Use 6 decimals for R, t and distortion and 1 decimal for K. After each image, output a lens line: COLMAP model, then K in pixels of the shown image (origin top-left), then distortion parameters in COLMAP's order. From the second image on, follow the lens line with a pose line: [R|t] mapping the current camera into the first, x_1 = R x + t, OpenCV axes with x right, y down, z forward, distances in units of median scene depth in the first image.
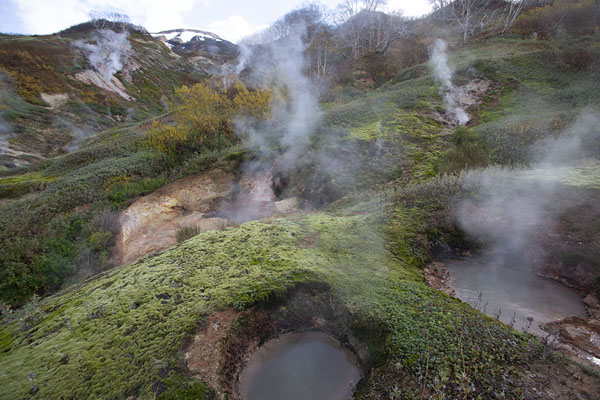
lens RADIAL K [[288.8, 0, 302.7], [0, 288.8, 201.7], [0, 0, 1]] dist [-0.027001, 0.001938]
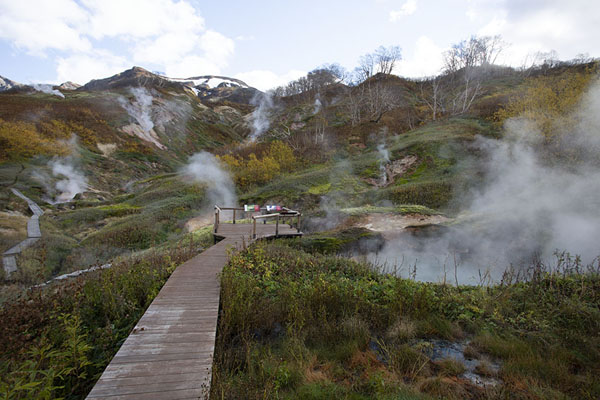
lens RADIAL K [[347.4, 0, 299.6], [0, 347.4, 197.8], [0, 0, 1]] dist [-0.010097, -0.000596]
pose [[0.994332, 0.045694, -0.095999, 0.089350], [-0.062320, 0.982045, -0.178056, 0.053476], [0.086139, 0.183029, 0.979326, -0.302010]]
